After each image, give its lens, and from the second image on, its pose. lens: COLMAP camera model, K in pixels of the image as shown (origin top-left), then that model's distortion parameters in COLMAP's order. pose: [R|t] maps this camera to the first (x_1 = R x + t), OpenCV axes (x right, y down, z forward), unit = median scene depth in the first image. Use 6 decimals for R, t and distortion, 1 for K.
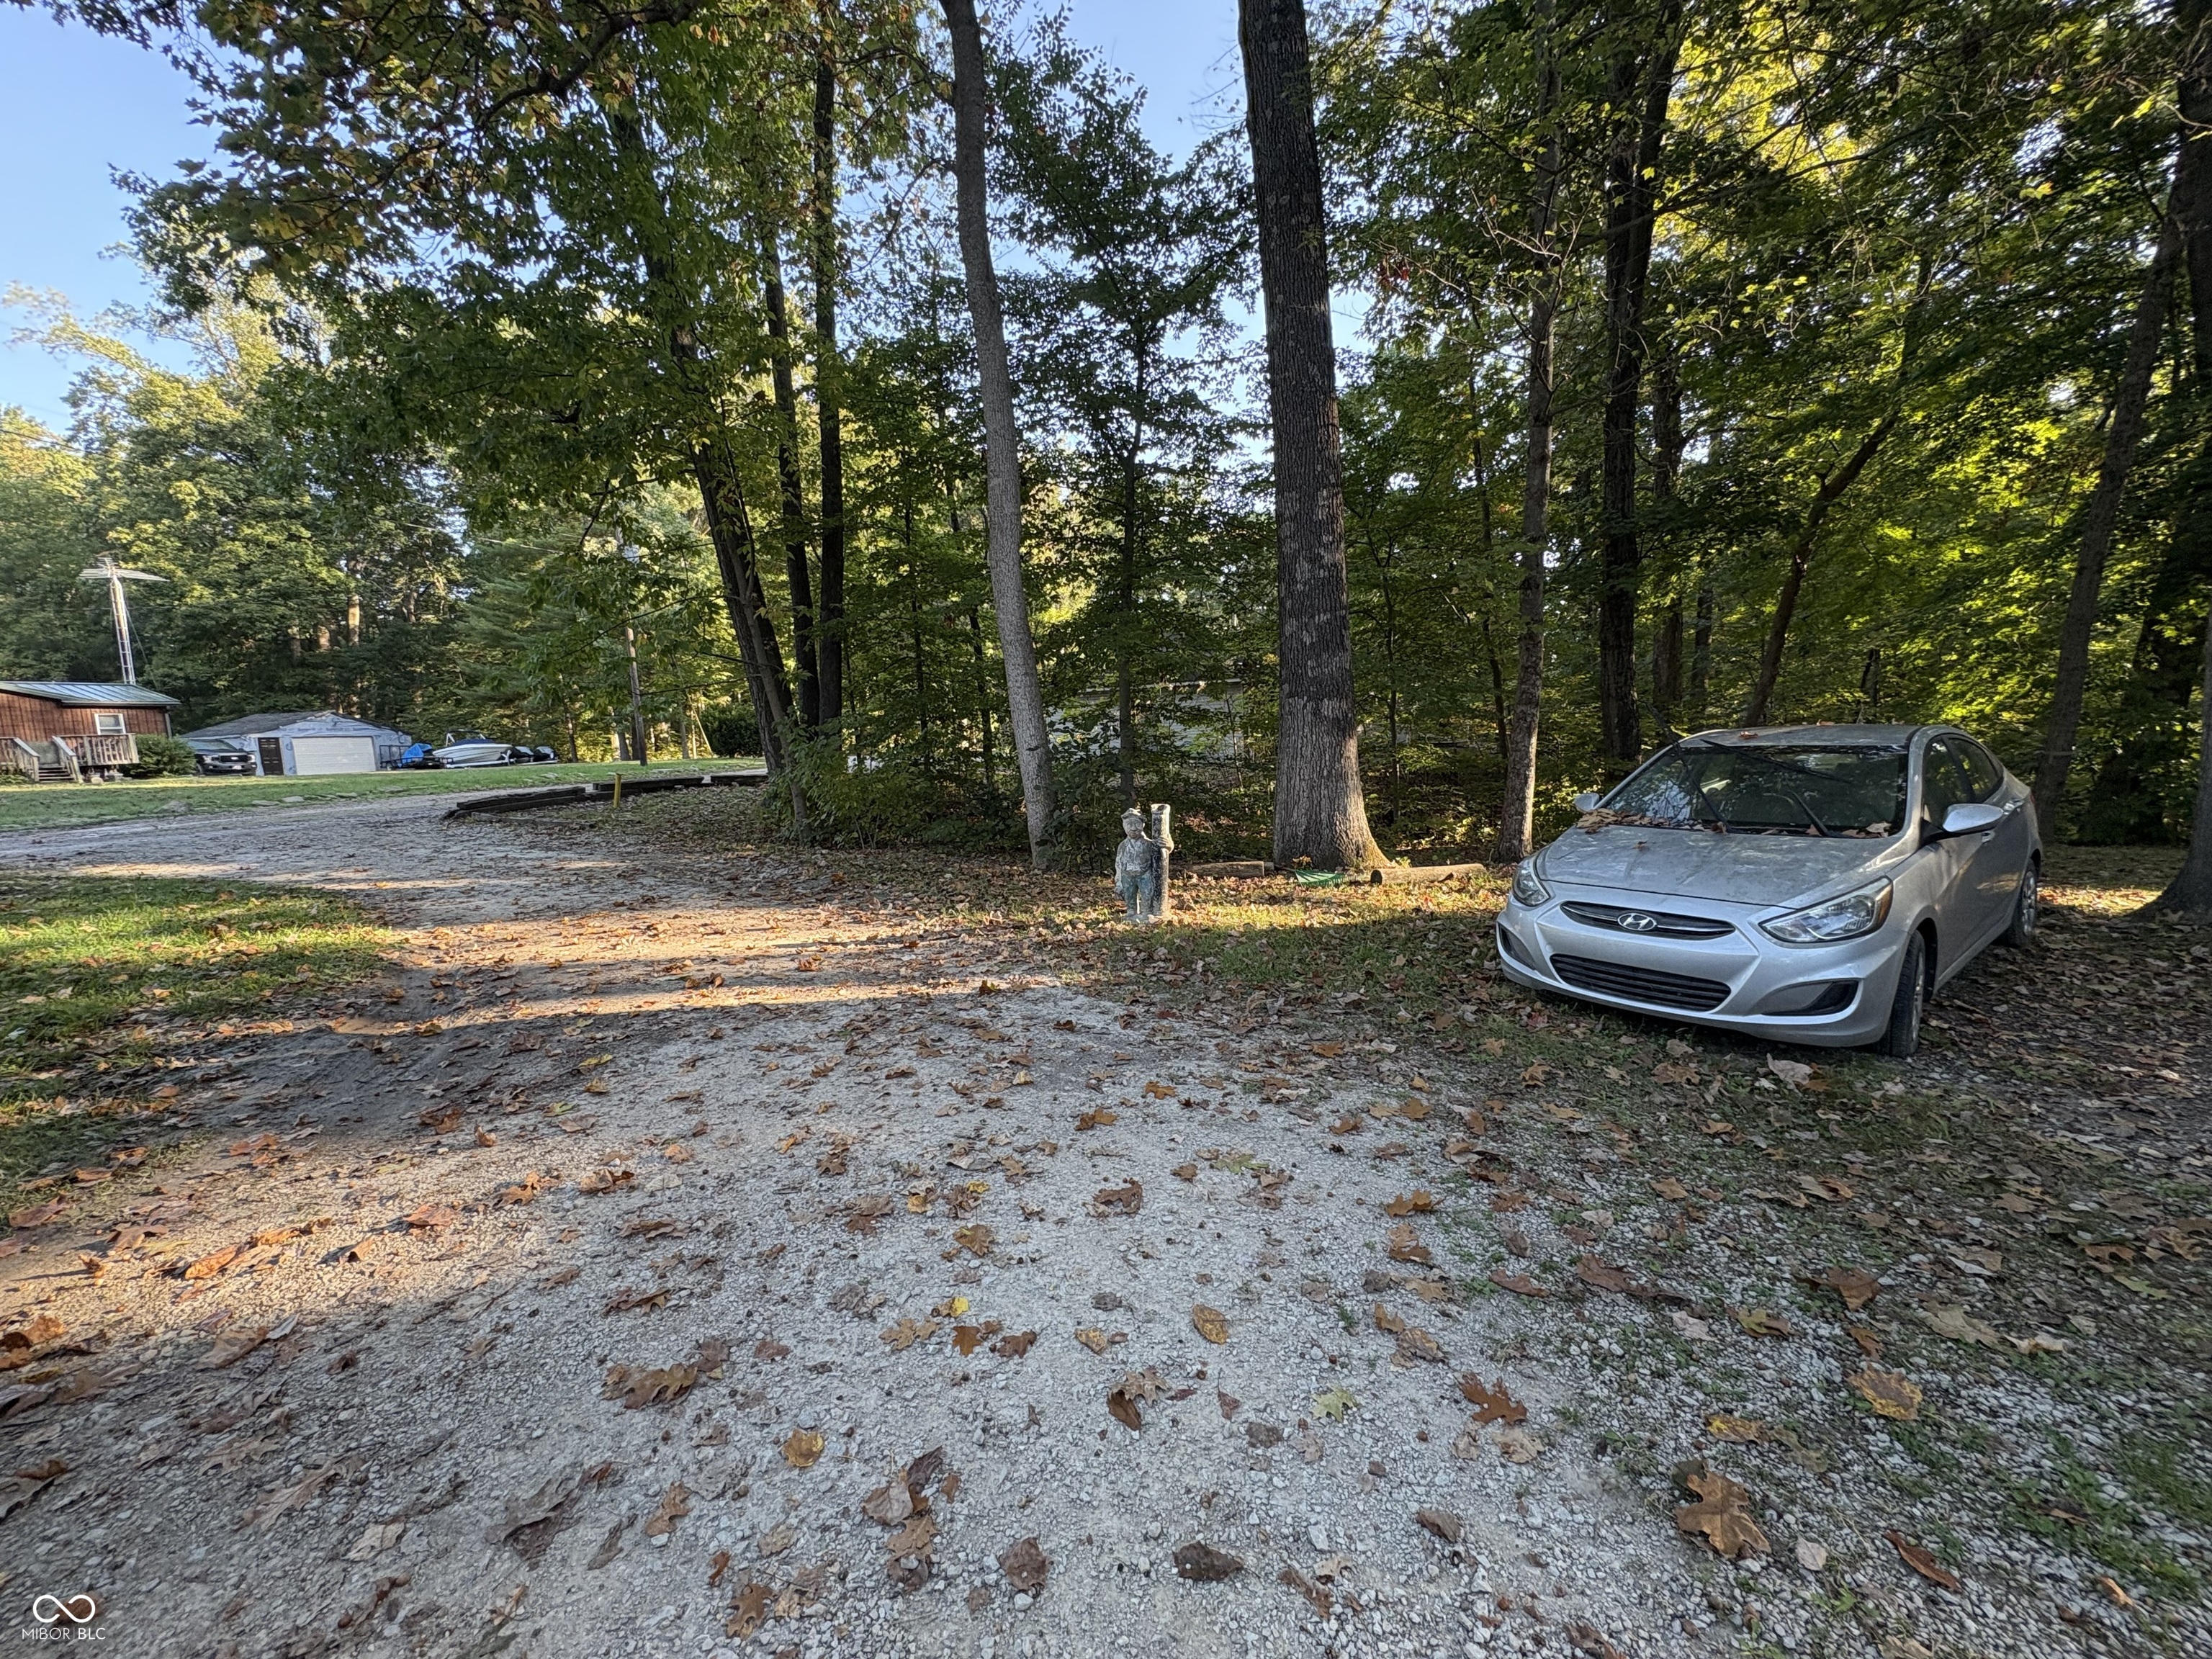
lens RADIAL K [[883.1, 0, 1101.0], [0, 883.1, 825.9], [0, 0, 1]] dist [-0.000219, -0.000135]
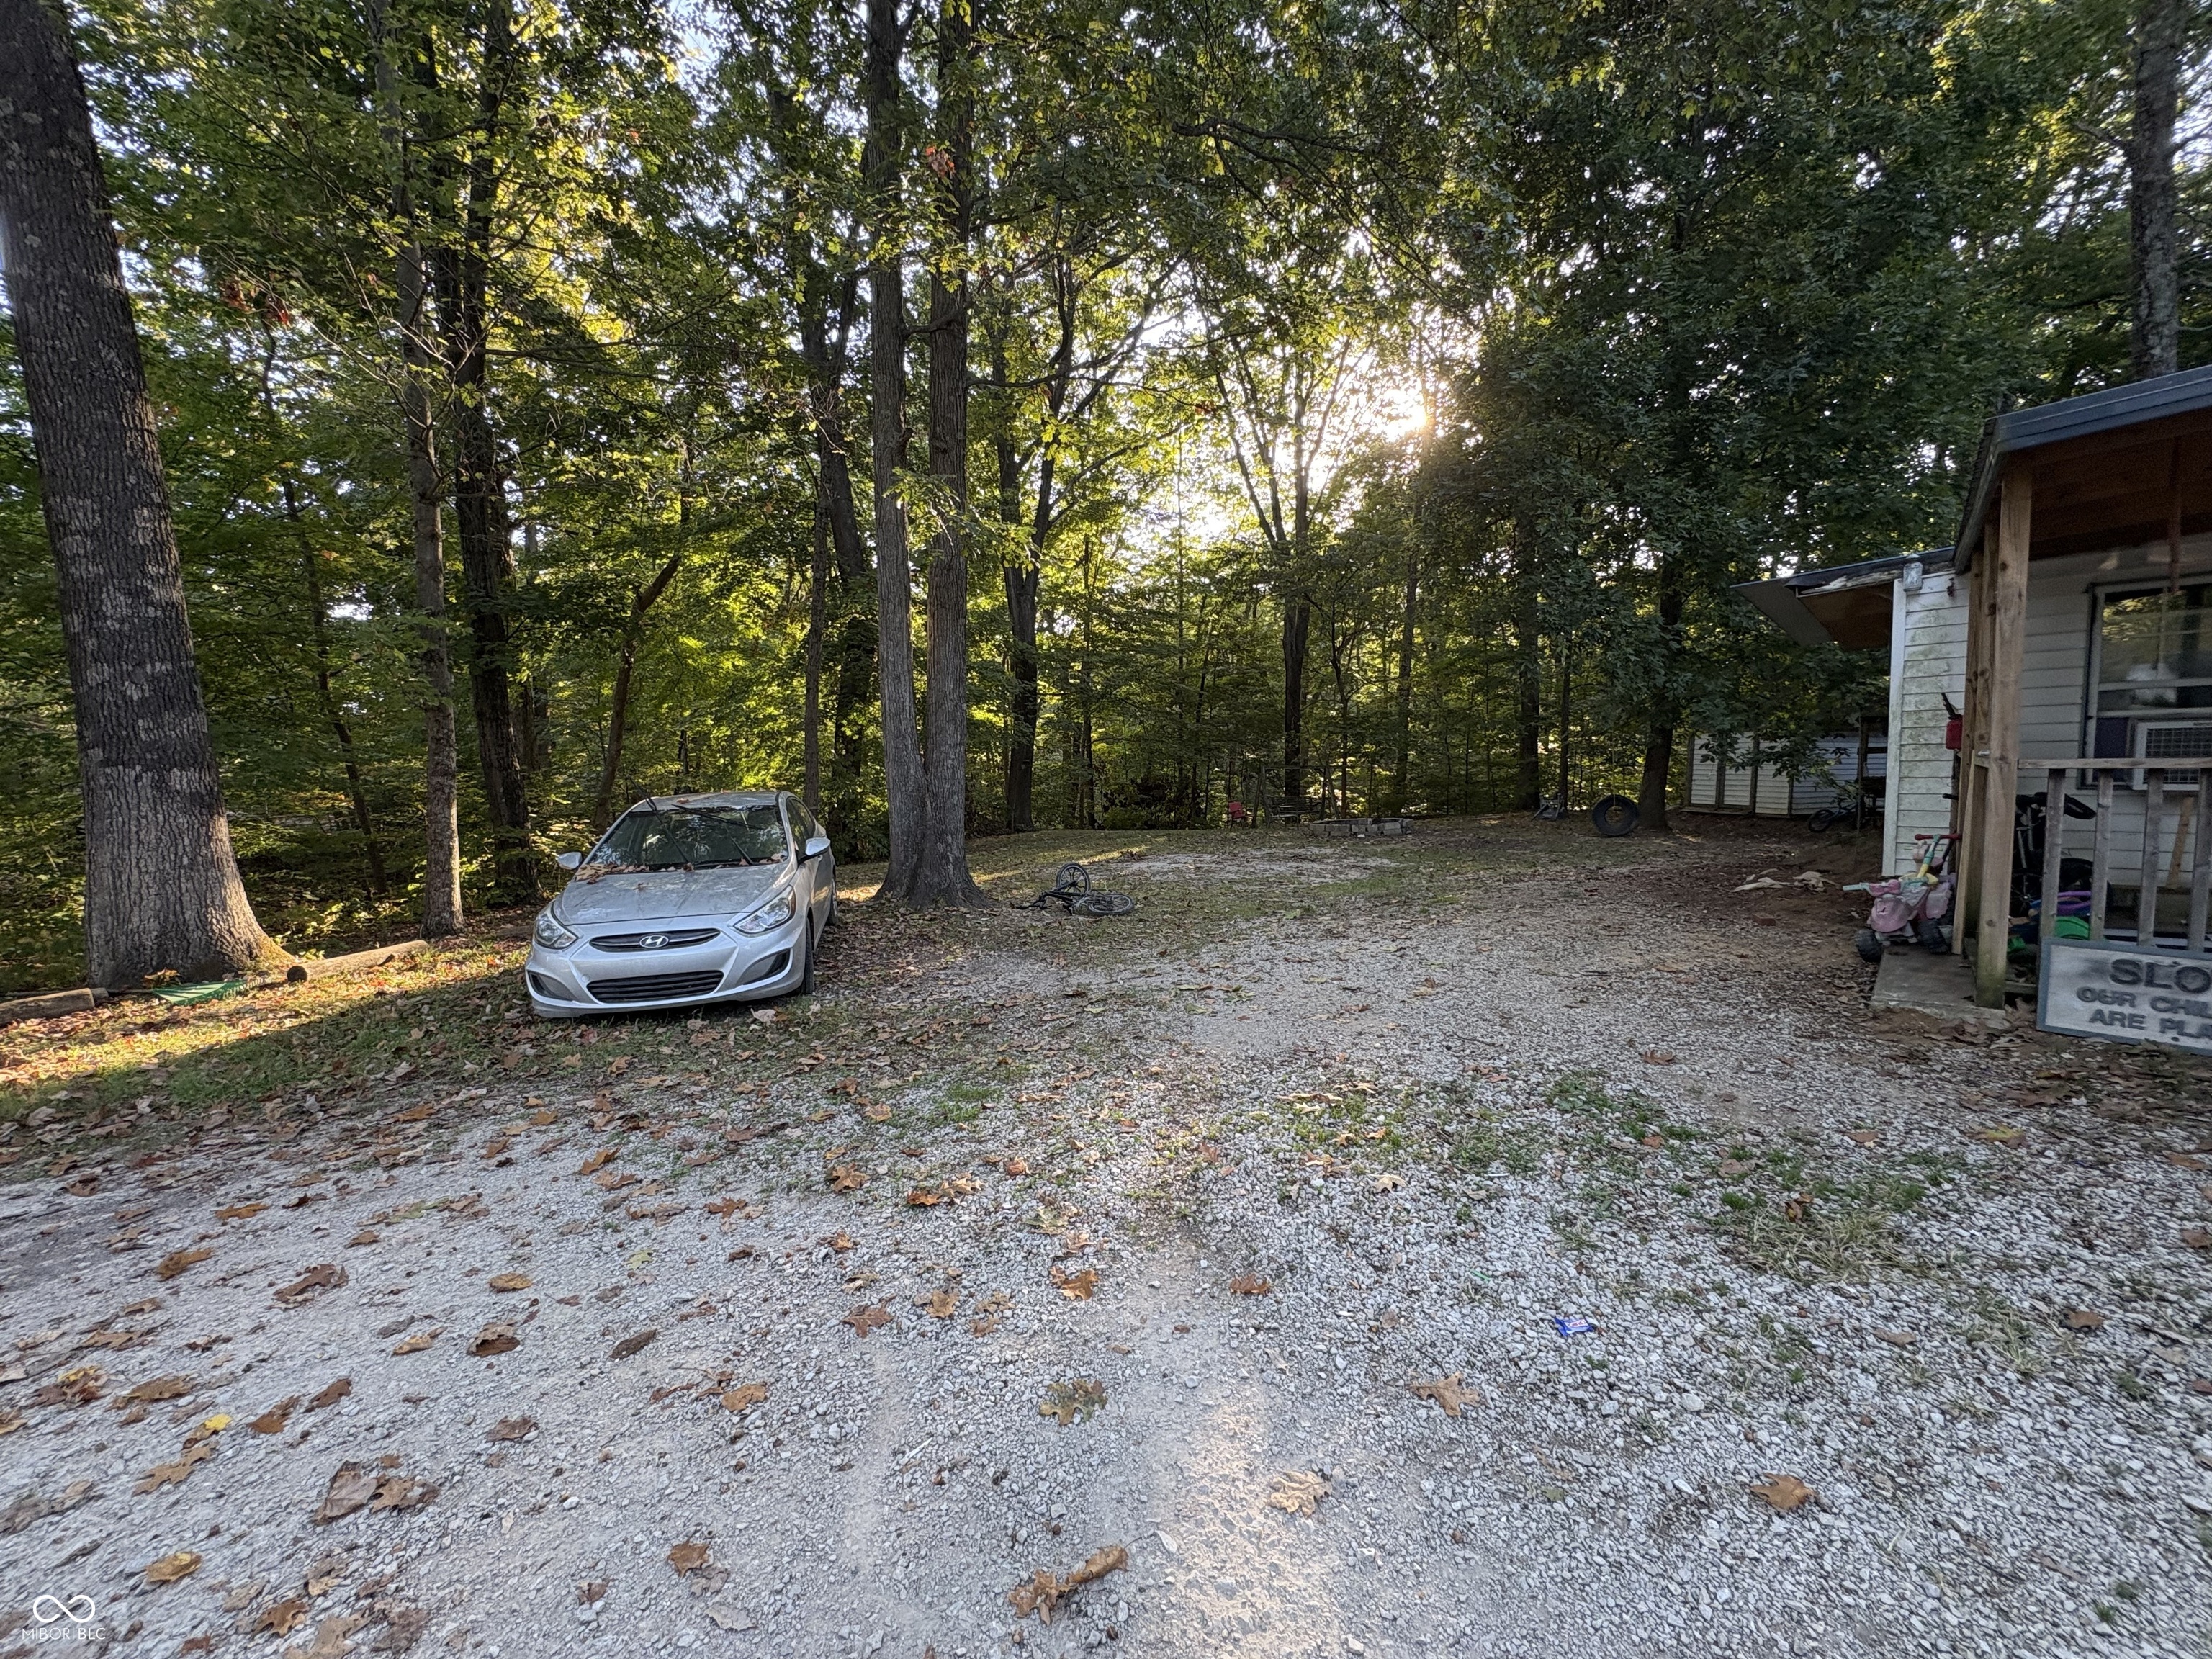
lens RADIAL K [[883.1, 0, 1101.0], [0, 883.1, 825.9], [0, 0, 1]] dist [-0.000219, -0.000135]
pose [[0.395166, -0.050689, 0.917210, -0.337849], [0.120598, 0.992697, 0.002903, 0.012865], [-0.910659, 0.109466, 0.398393, -0.164221]]
